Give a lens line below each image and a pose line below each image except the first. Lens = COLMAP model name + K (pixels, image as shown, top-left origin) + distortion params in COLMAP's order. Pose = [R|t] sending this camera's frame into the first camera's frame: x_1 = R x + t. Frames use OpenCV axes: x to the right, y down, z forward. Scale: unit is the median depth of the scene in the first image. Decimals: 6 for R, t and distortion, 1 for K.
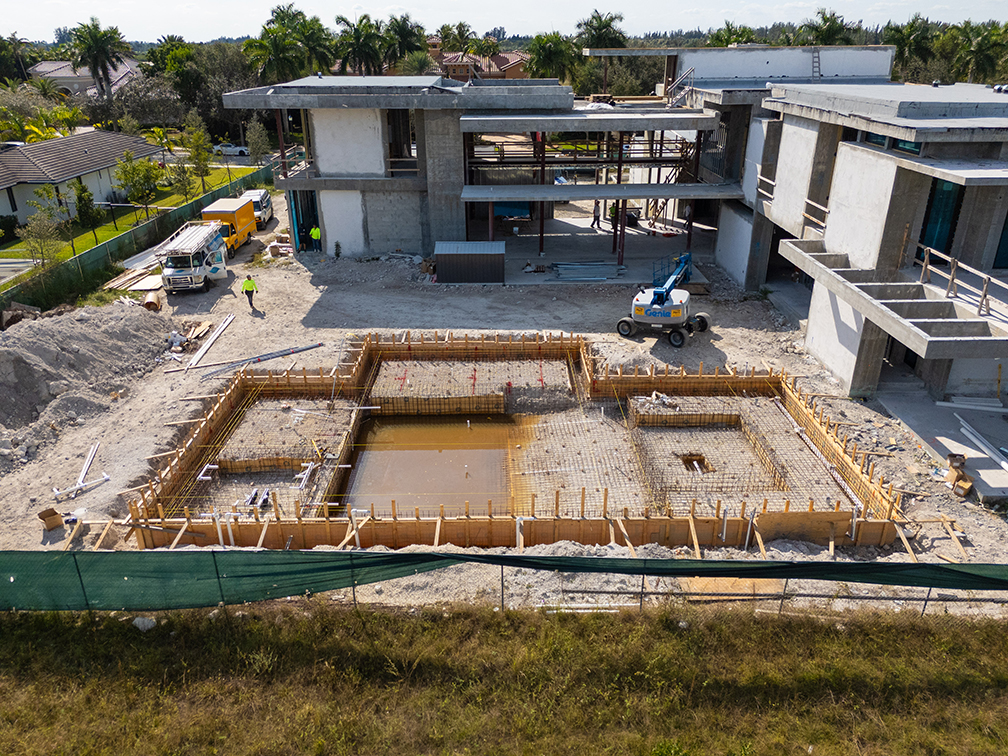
lens RADIAL K [[746.1, 0, 501.9], [0, 746.1, 375.5], [0, 0, 1]] dist [0.057398, -0.048433]
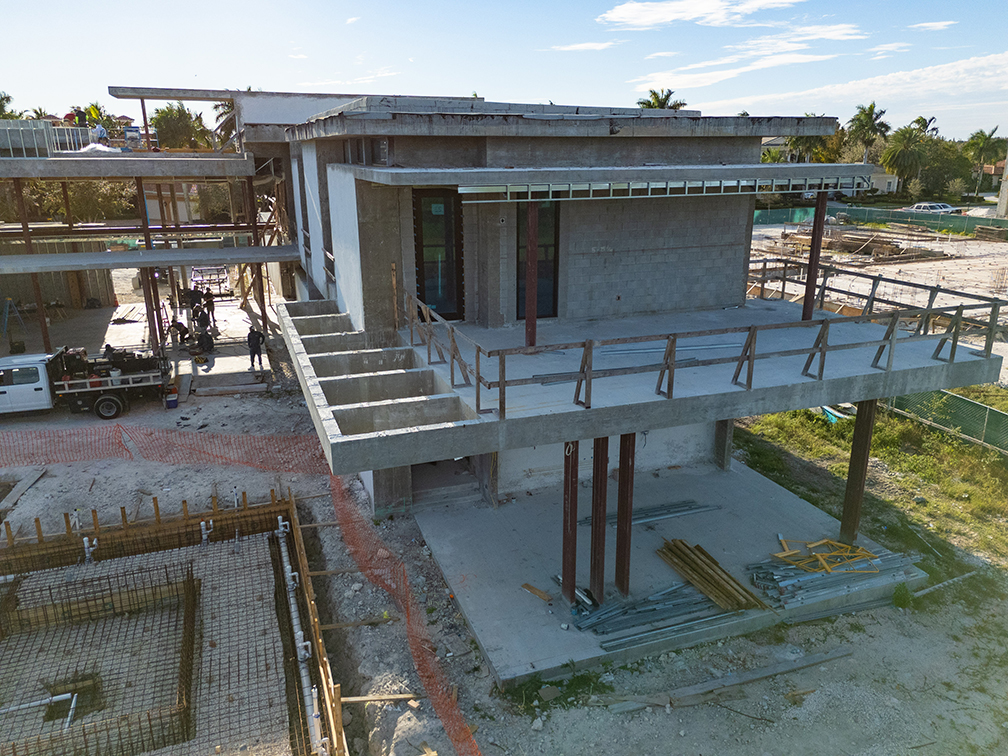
lens RADIAL K [[746.1, 0, 503.3], [0, 746.1, 379.8], [0, 0, 1]] dist [0.057398, -0.048433]
pose [[0.941109, -0.096900, 0.323920, 0.251194], [0.133991, 0.986496, -0.094187, -0.011587], [-0.310420, 0.132043, 0.941384, 0.213652]]
